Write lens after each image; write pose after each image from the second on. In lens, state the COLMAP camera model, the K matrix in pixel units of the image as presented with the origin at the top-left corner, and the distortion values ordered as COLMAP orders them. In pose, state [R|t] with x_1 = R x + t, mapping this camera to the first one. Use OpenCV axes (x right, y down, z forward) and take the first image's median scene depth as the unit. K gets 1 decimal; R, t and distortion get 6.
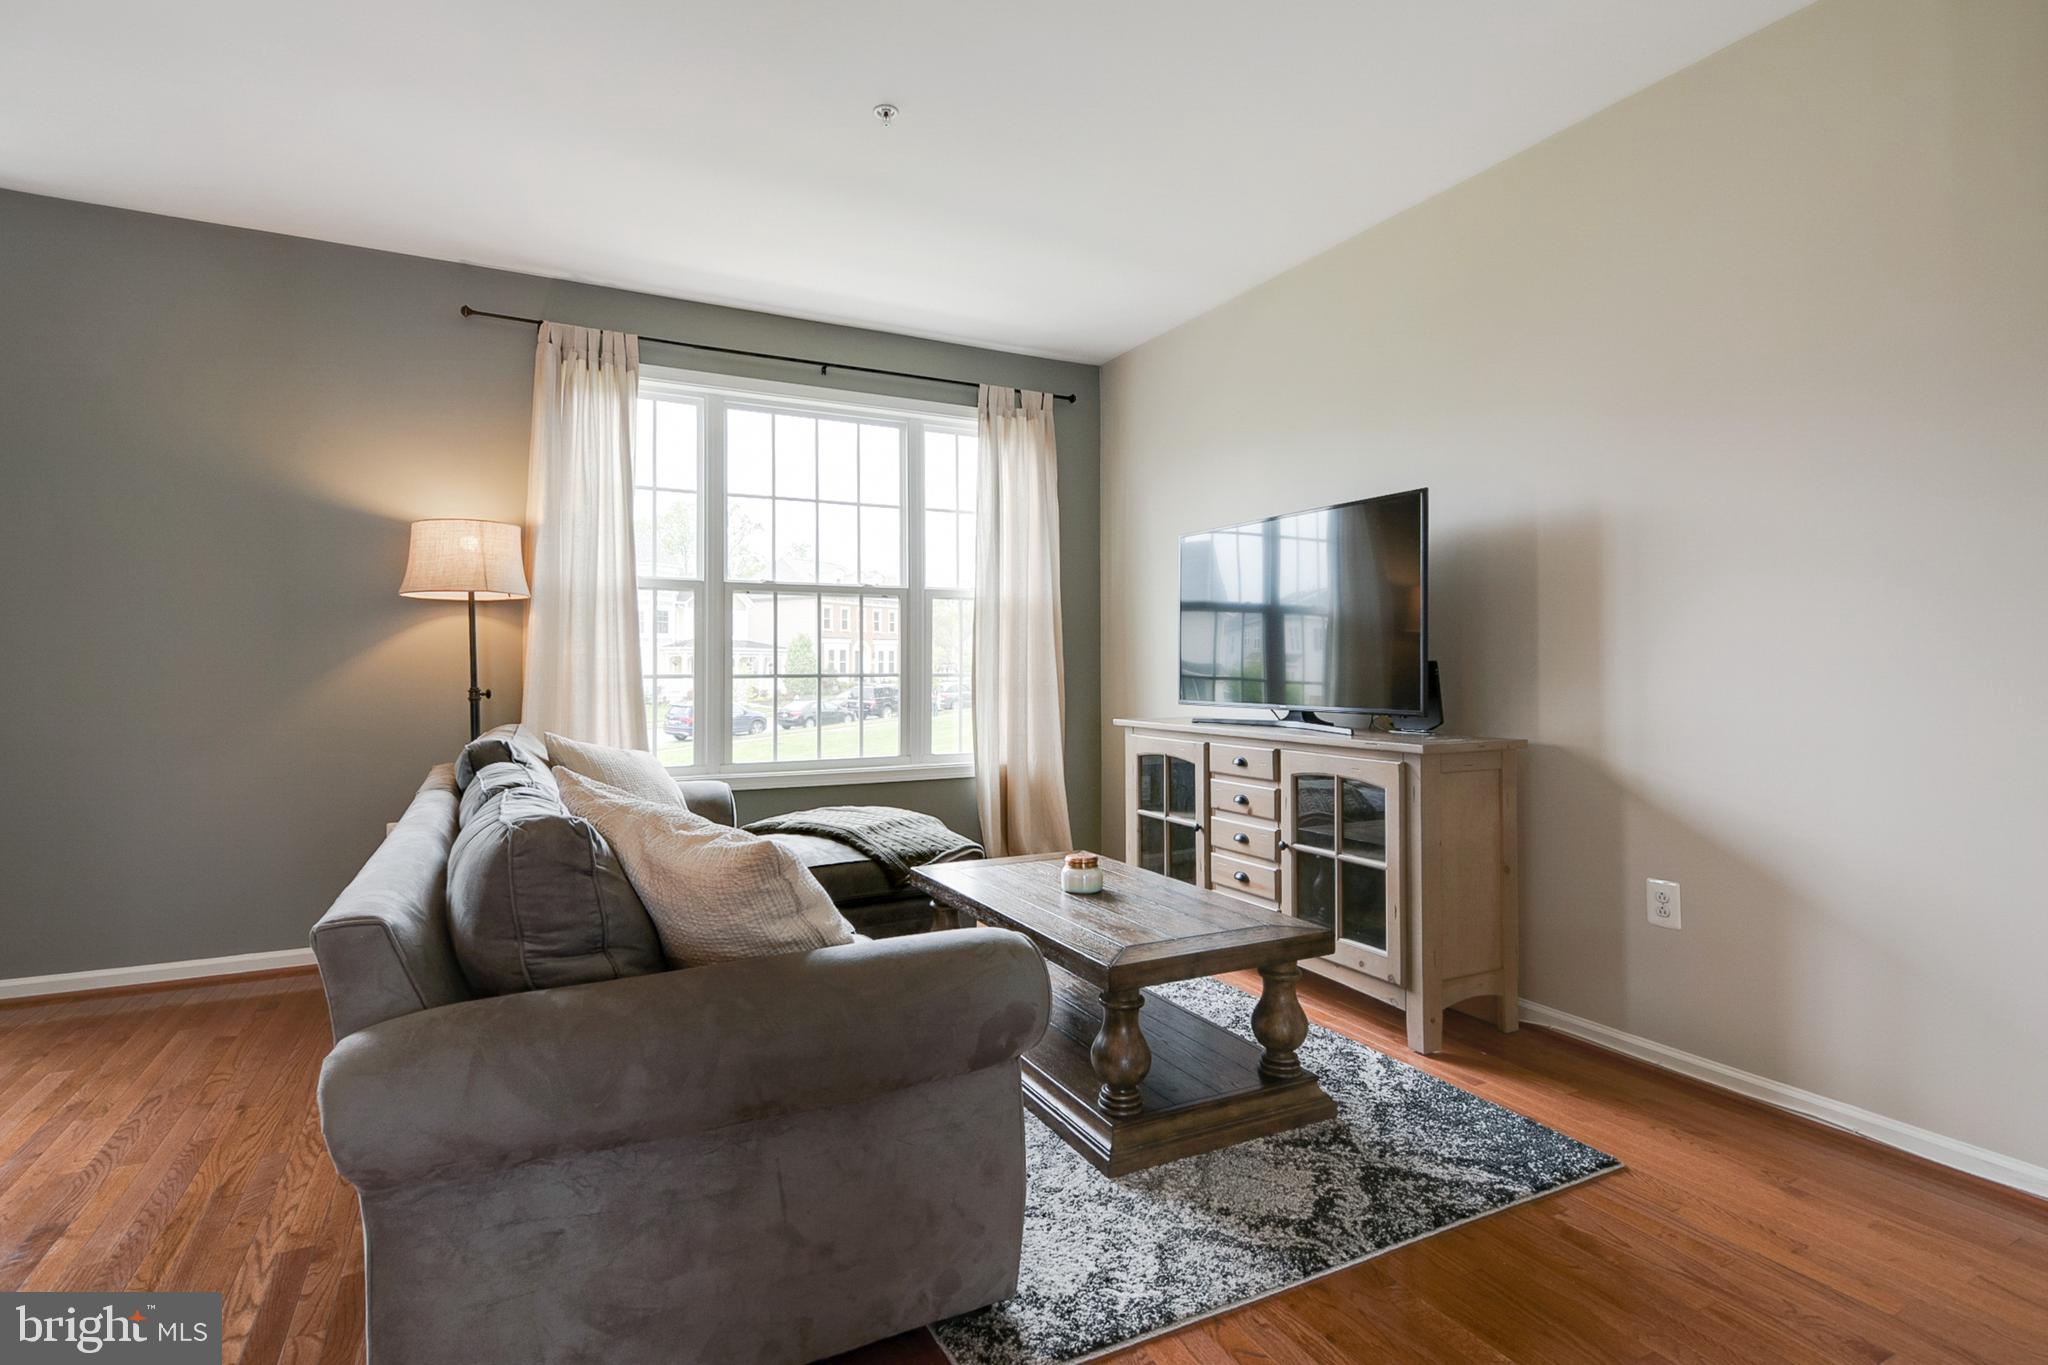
lens RADIAL K [[983.7, 0, 1028.6], [0, 983.7, 676.9], [0, 0, 1]] dist [0.001661, 0.000042]
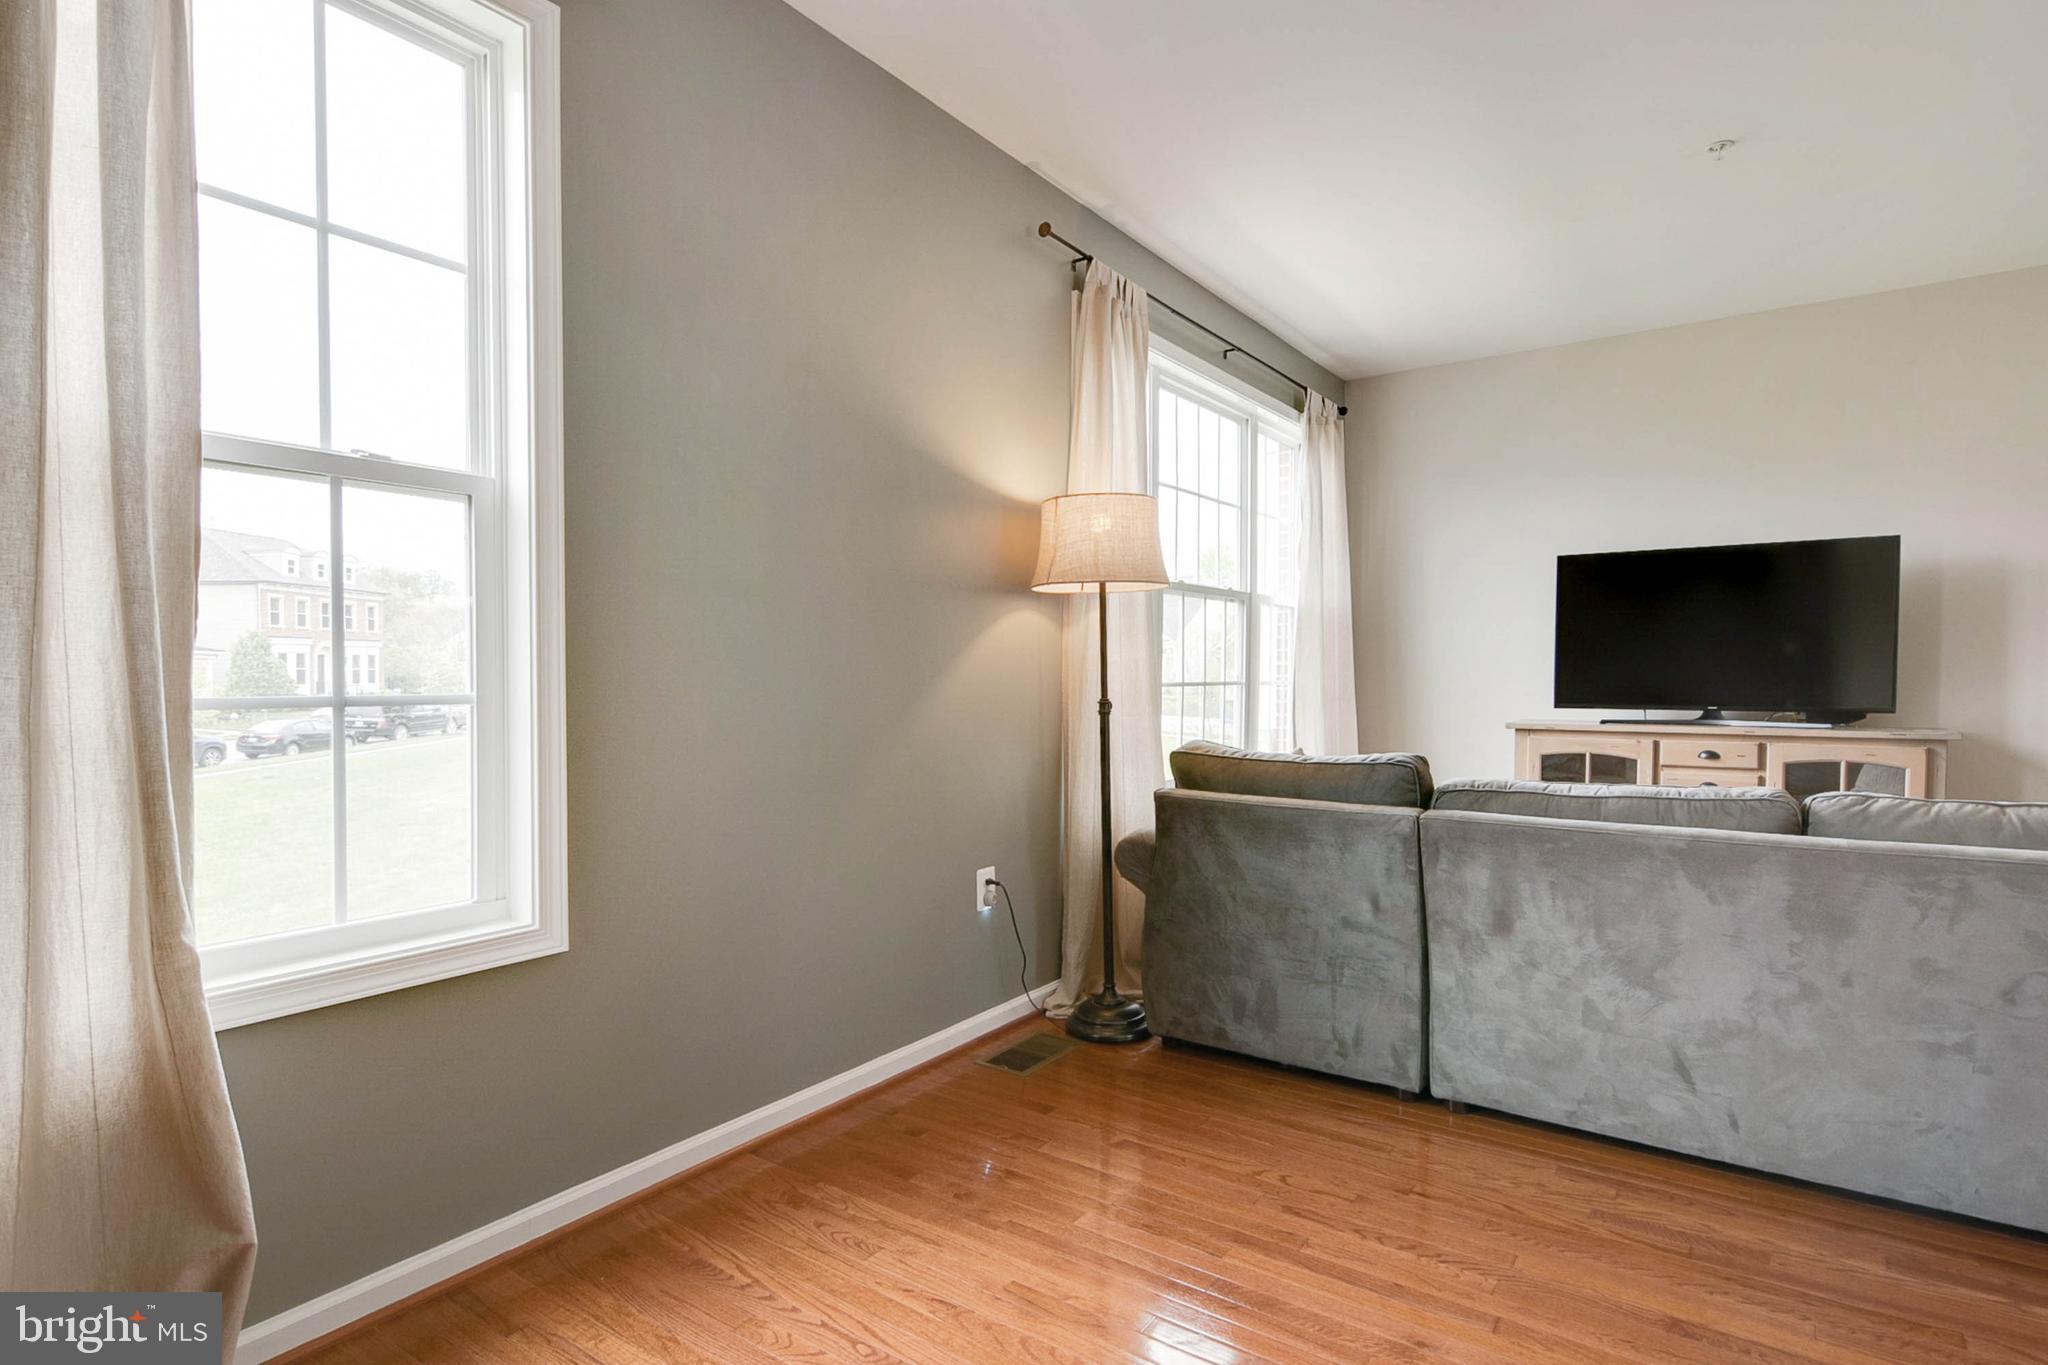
lens RADIAL K [[1053.2, 0, 1025.6], [0, 1053.2, 681.4], [0, 0, 1]] dist [0.003381, 0.000534]
pose [[0.893413, -0.001182, 0.449235, -0.928638], [0.003542, 0.999984, -0.004414, 0.000918], [-0.449222, 0.005535, 0.893403, 0.206473]]
